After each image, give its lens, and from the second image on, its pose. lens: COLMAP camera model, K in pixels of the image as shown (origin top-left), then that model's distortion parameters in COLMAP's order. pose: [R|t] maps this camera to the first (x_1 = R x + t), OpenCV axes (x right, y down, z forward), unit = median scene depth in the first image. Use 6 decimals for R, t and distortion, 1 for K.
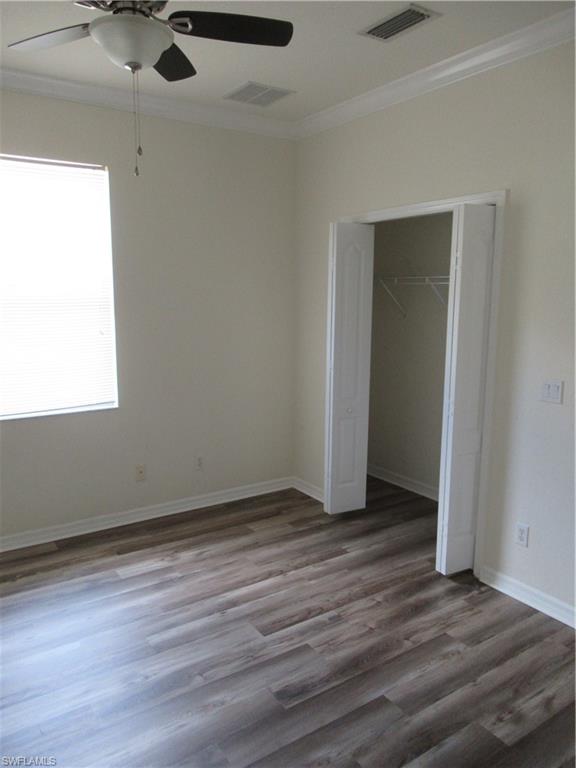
lens RADIAL K [[575.5, 0, 286.6], [0, 575.5, 384.9], [0, 0, 1]] dist [-0.009052, -0.000625]
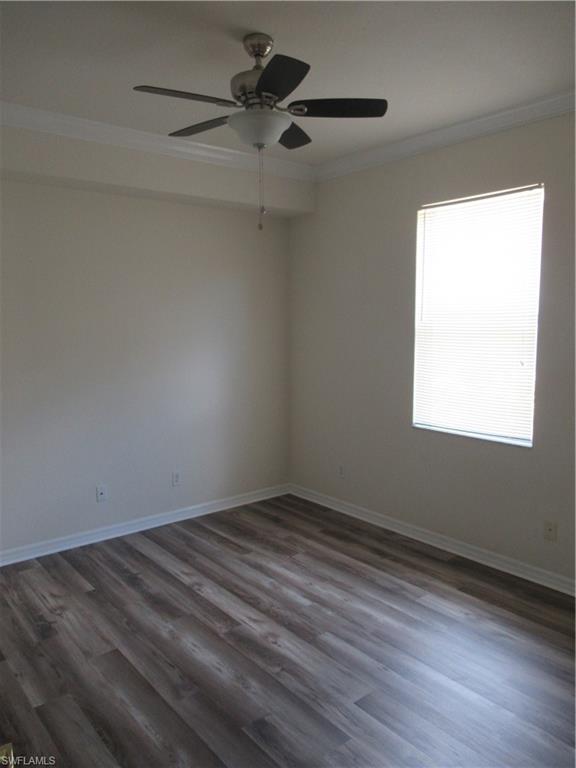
lens RADIAL K [[575.5, 0, 286.8], [0, 575.5, 382.7], [0, 0, 1]] dist [-0.009052, -0.000625]
pose [[0.087164, 0.104644, -0.990683, 0.617795], [-0.152841, 0.984098, 0.090501, -0.092487], [0.984399, 0.143529, 0.101772, 0.578667]]
